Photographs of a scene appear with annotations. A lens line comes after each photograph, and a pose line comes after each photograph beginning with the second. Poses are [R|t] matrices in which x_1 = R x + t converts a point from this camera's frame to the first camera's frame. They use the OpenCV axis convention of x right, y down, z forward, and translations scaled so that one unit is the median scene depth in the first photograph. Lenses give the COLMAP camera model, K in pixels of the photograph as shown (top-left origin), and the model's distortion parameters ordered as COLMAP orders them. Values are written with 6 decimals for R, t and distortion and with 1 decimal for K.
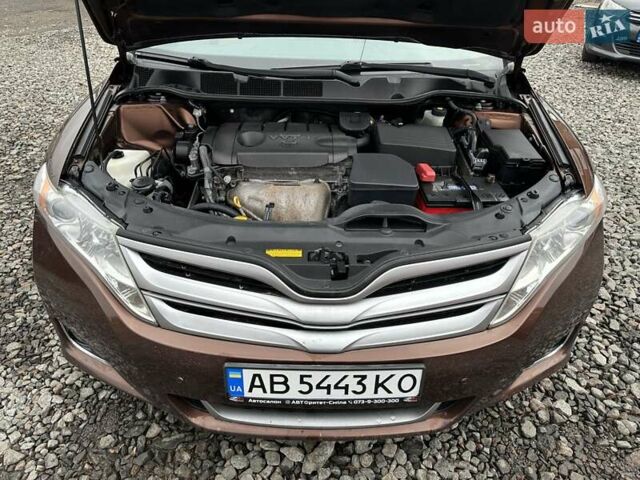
lens RADIAL K [[469.9, 0, 323.5], [0, 469.9, 227.4], [0, 0, 1]] dist [0.019759, -0.020516]
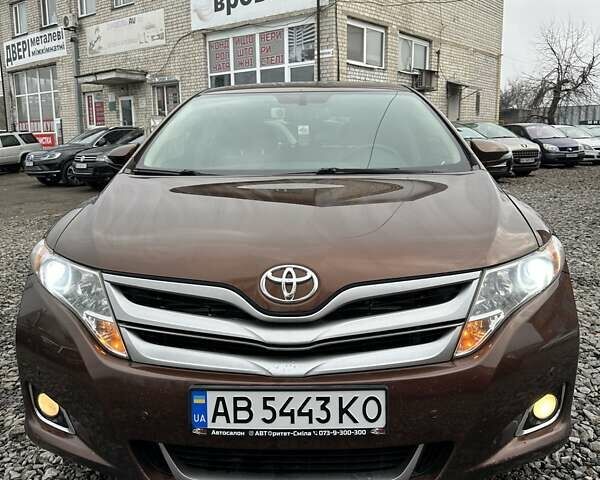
lens RADIAL K [[589.3, 0, 316.2], [0, 589.3, 222.9], [0, 0, 1]] dist [0.022584, 0.000000]
pose [[0.998409, -0.039129, -0.040609, 0.127213], [0.019280, 0.913558, -0.406252, 0.477426], [0.052995, 0.404823, 0.912858, -0.295358]]
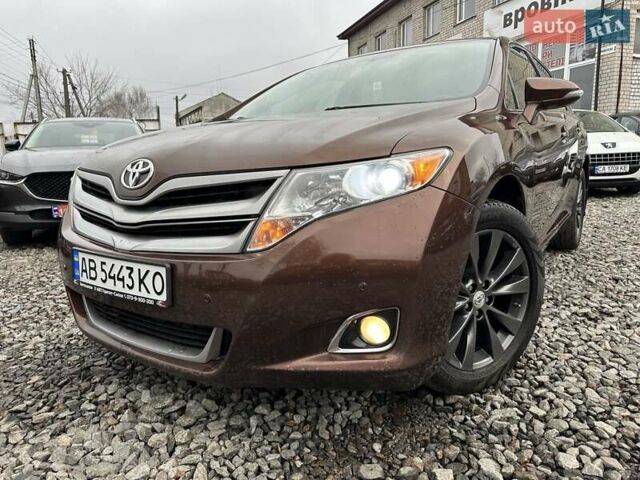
lens RADIAL K [[469.9, 0, 329.8], [0, 469.9, 223.7], [0, 0, 1]] dist [0.019759, -0.020516]
pose [[0.809925, 0.027881, -0.585870, 1.145725], [-0.261796, 0.911034, -0.318560, 0.451722], [0.524866, 0.411388, 0.745168, 0.338104]]
